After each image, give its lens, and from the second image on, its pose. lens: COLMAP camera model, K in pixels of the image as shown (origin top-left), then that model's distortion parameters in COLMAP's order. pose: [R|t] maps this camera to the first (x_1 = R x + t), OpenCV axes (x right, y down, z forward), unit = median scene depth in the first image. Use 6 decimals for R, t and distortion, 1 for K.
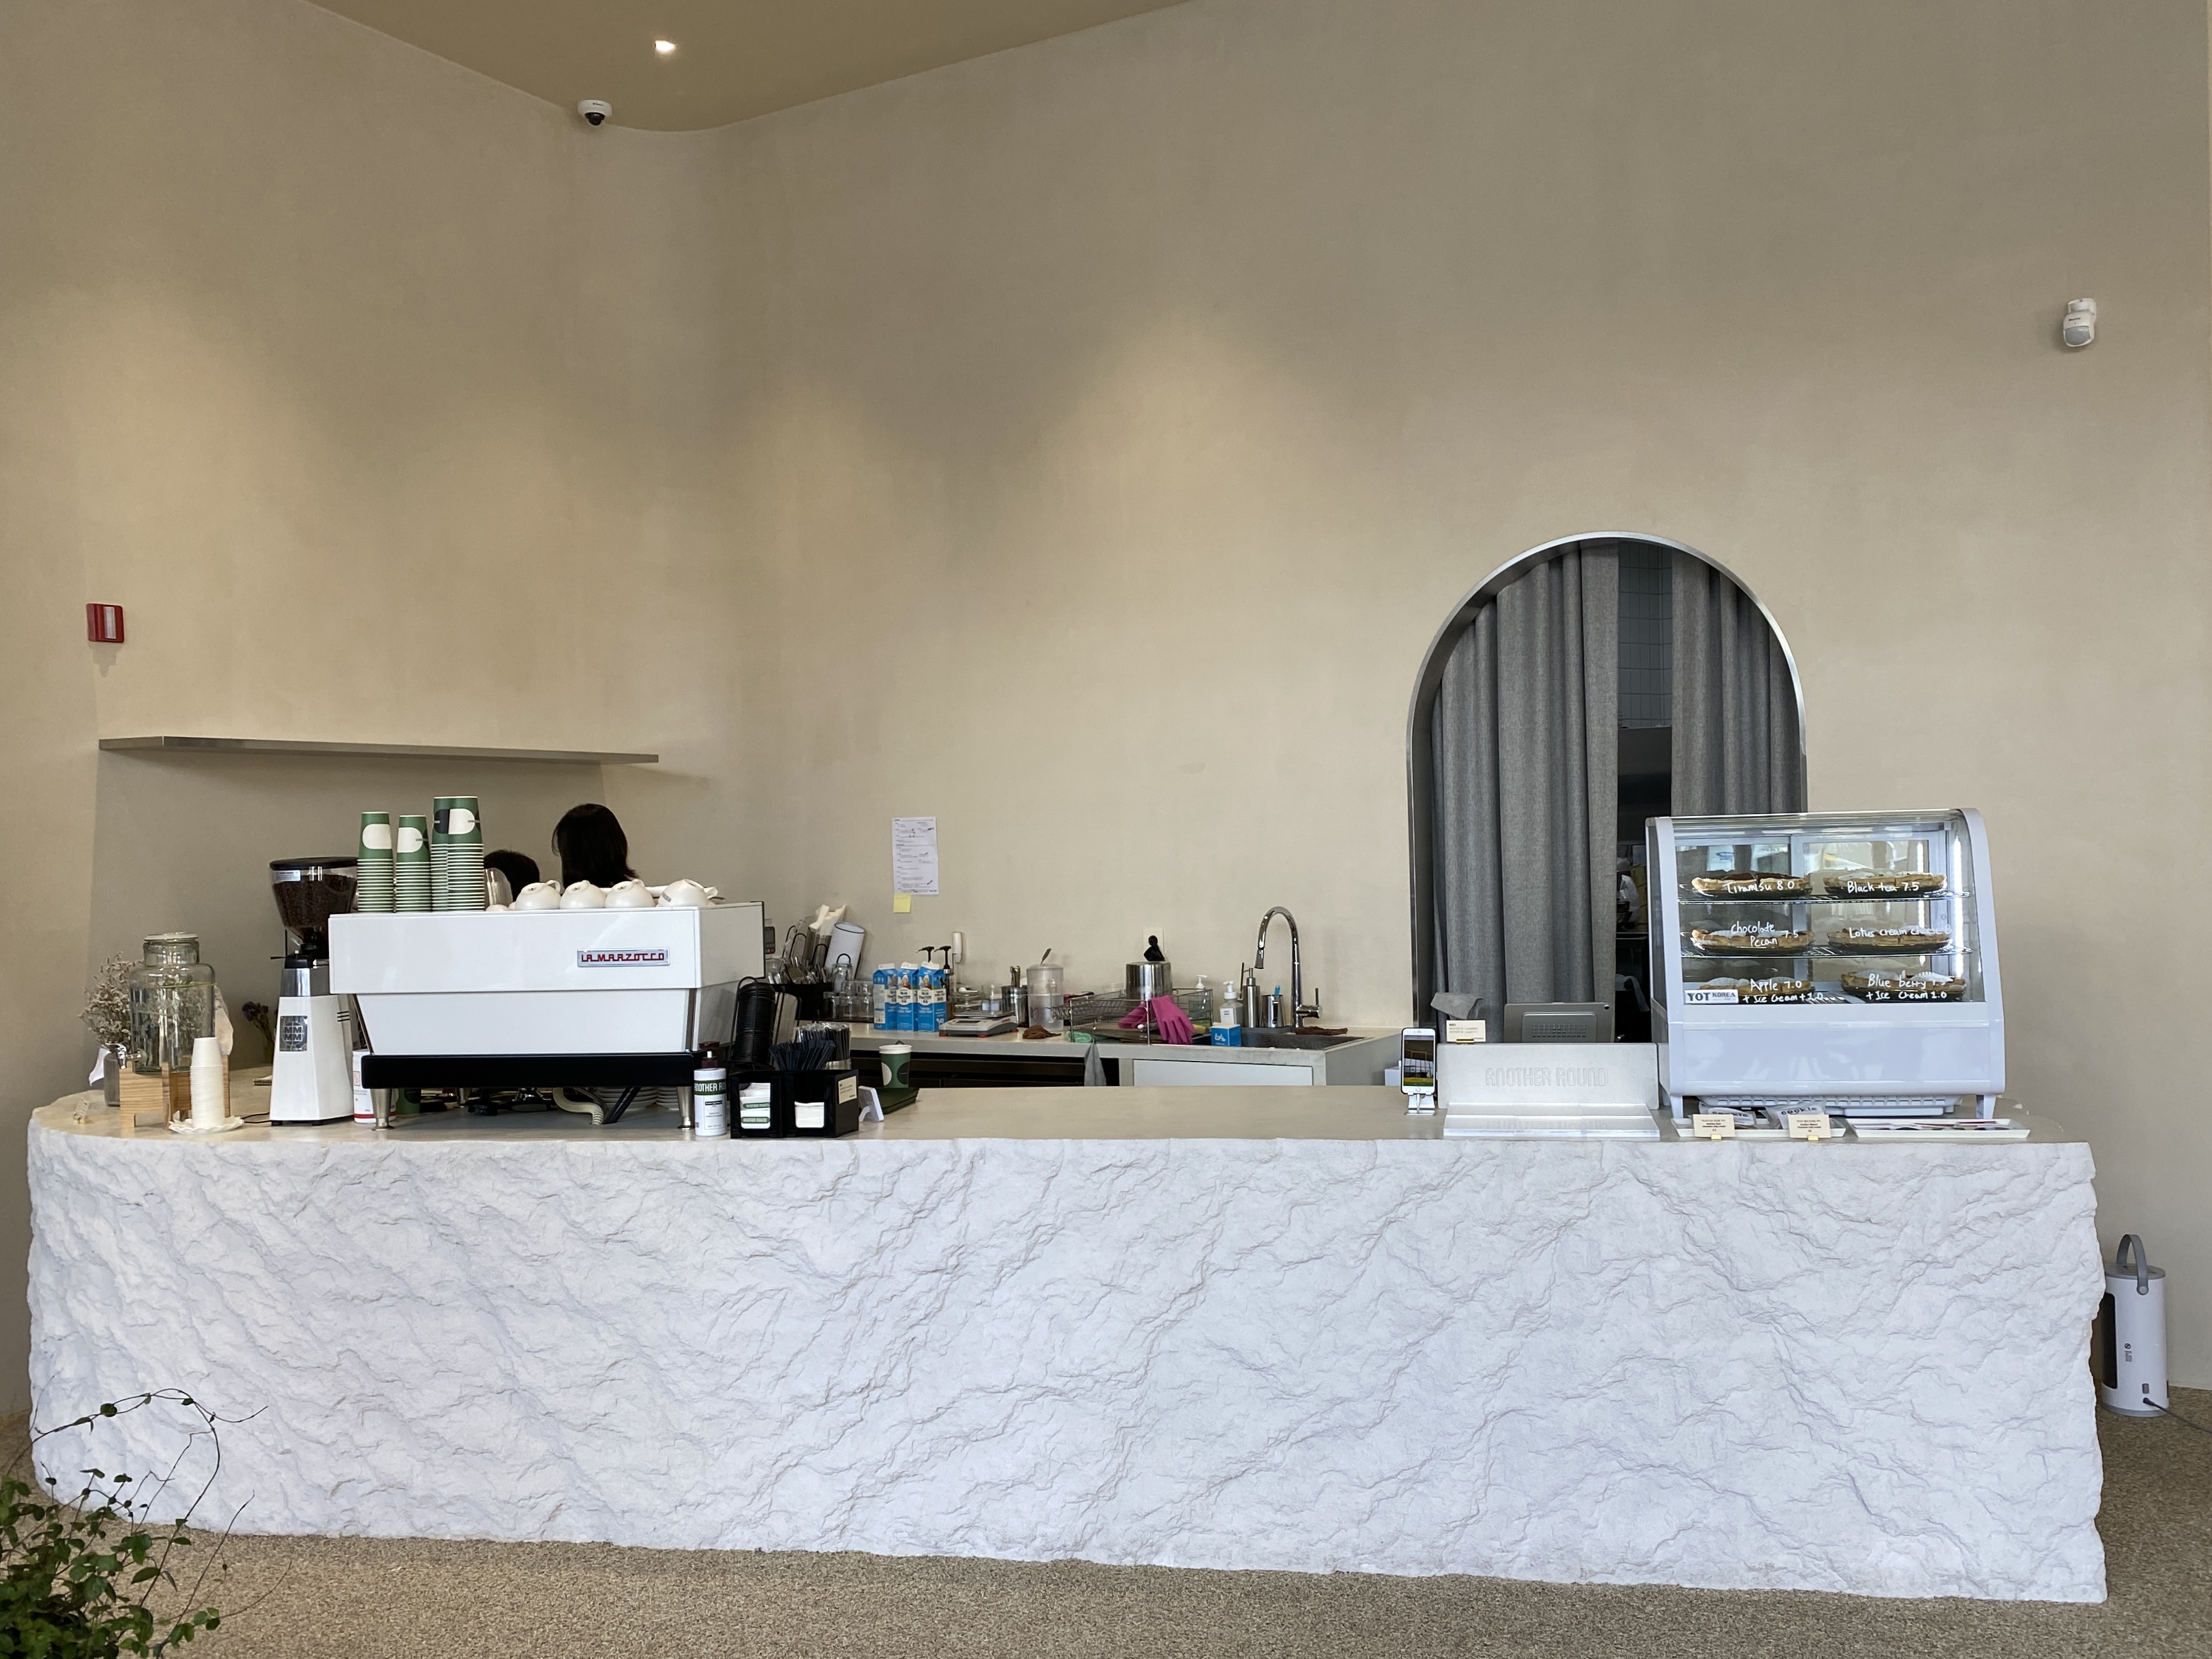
lens RADIAL K [[1691.1, 0, 1104.9], [0, 1691.1, 870.8], [0, 0, 1]] dist [-0.049654, 0.007492]
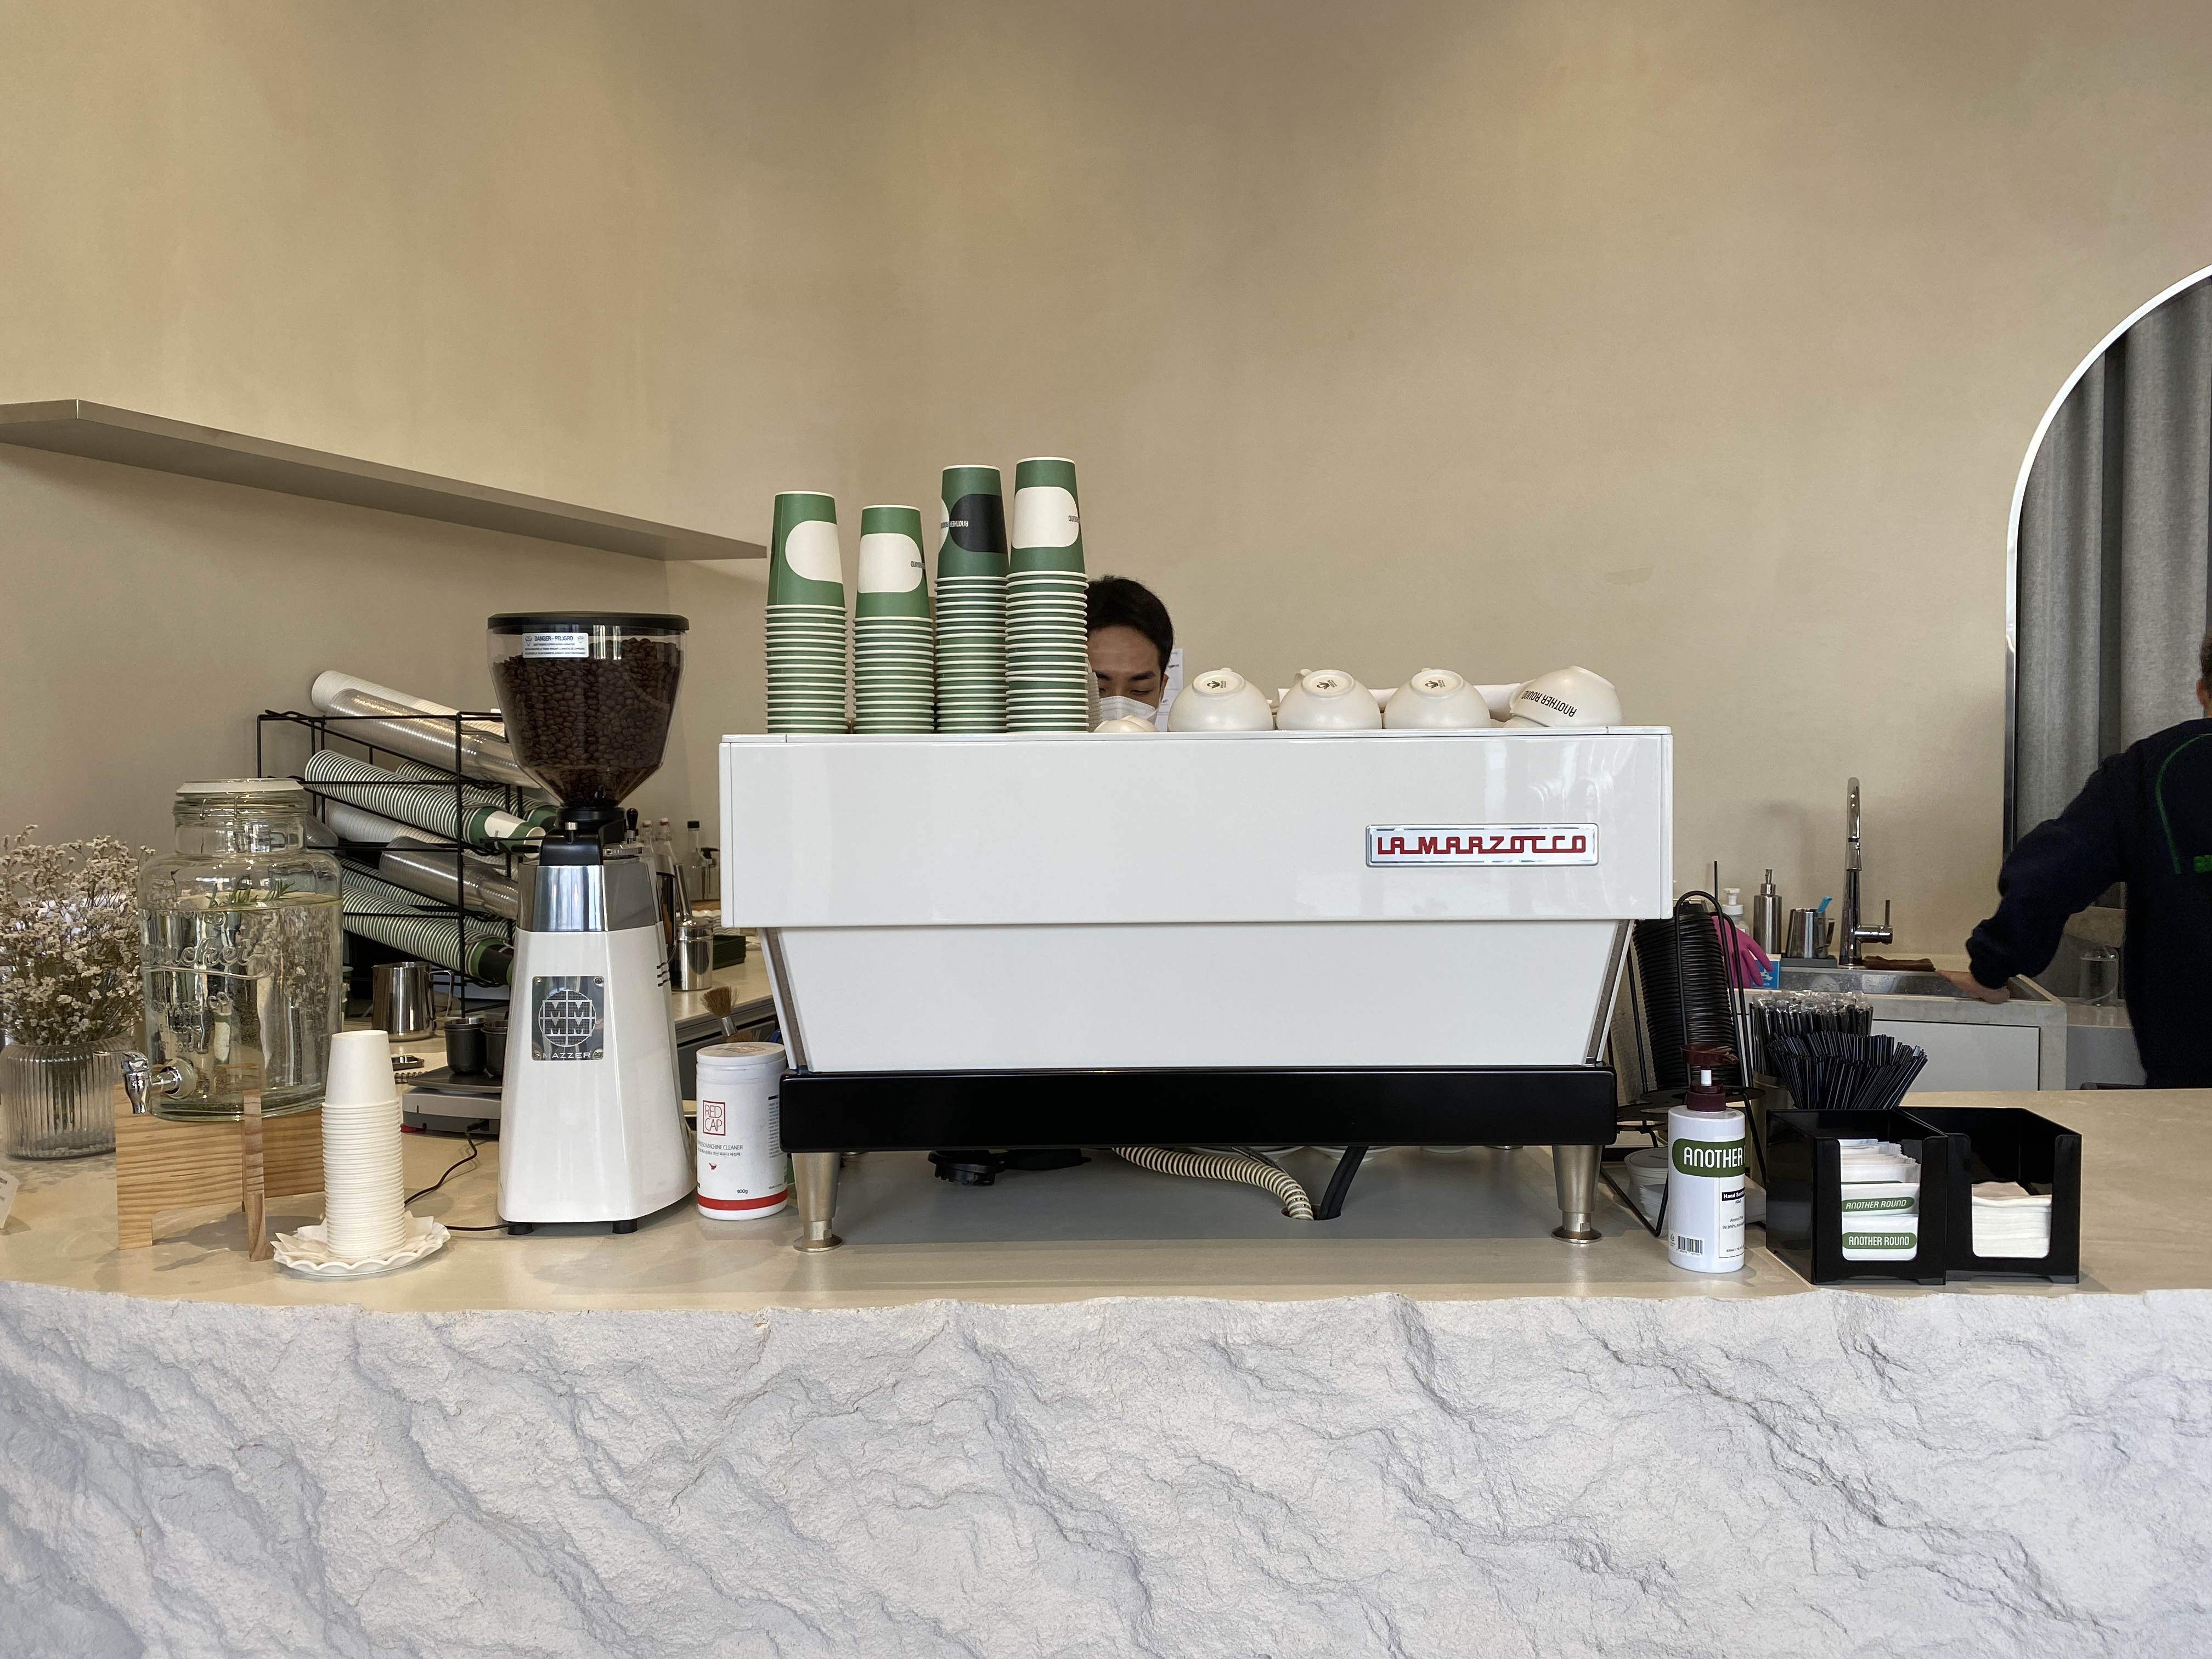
lens RADIAL K [[1671.2, 0, 1106.0], [0, 1671.2, 829.5], [0, 0, 1]] dist [0.001056, -0.017738]
pose [[0.989118, 0.013270, 0.146525, -0.441770], [-0.019155, 0.999062, 0.038825, 0.032666], [-0.145872, -0.041209, 0.988445, 0.600386]]
